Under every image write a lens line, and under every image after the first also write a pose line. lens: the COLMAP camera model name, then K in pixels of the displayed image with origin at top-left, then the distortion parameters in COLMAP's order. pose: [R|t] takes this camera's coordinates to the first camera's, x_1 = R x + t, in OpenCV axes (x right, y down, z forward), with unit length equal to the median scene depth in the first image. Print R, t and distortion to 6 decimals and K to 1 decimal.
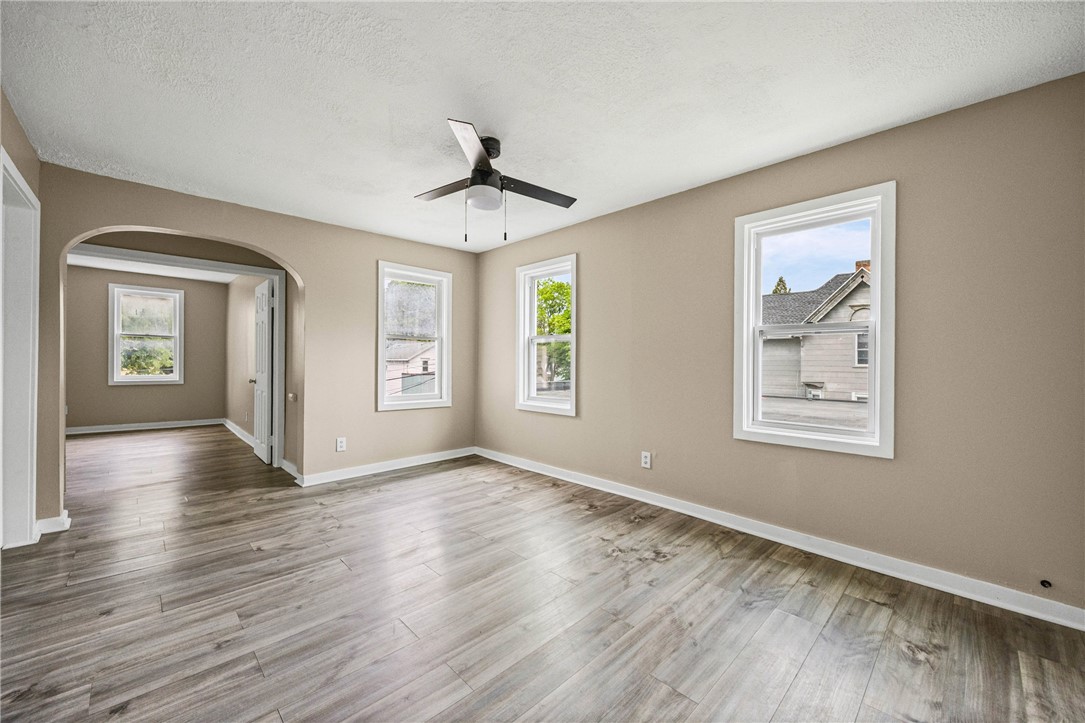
lens RADIAL K [[421.2, 0, 541.2], [0, 421.2, 363.0], [0, 0, 1]] dist [-0.000862, -0.000169]
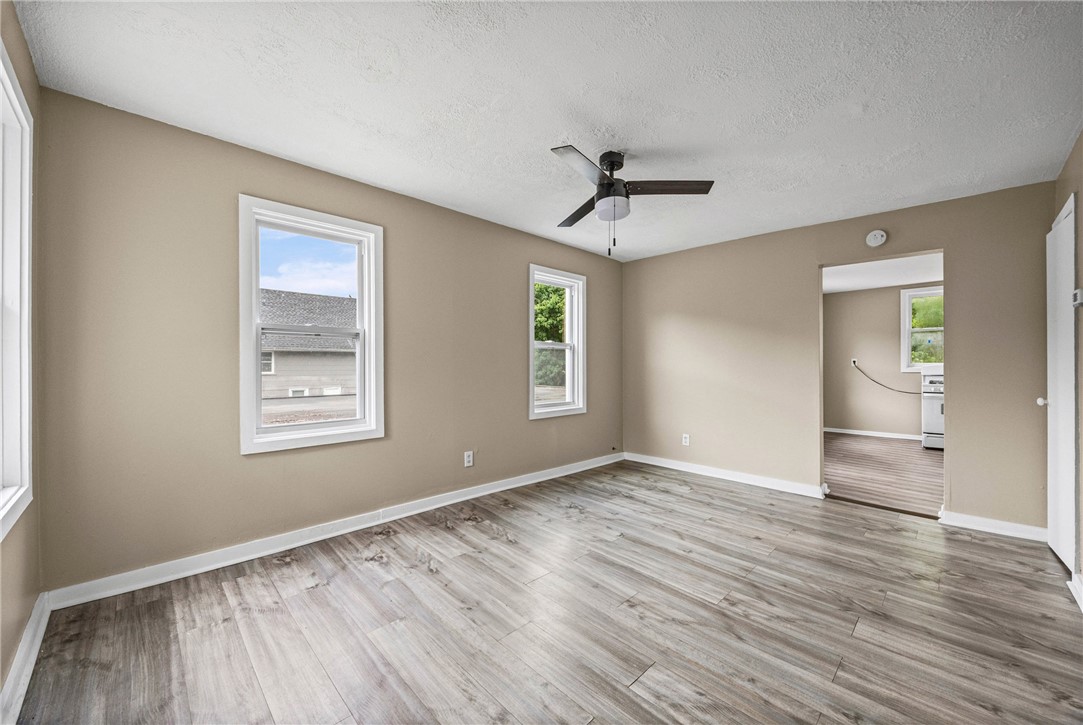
lens RADIAL K [[420.4, 0, 540.2], [0, 420.4, 364.0], [0, 0, 1]] dist [-0.000862, -0.000169]
pose [[-0.011926, -0.010428, 0.999875, -0.996119], [-0.001883, 0.999944, 0.010407, -0.024408], [-0.999927, -0.001758, -0.011945, 1.030950]]
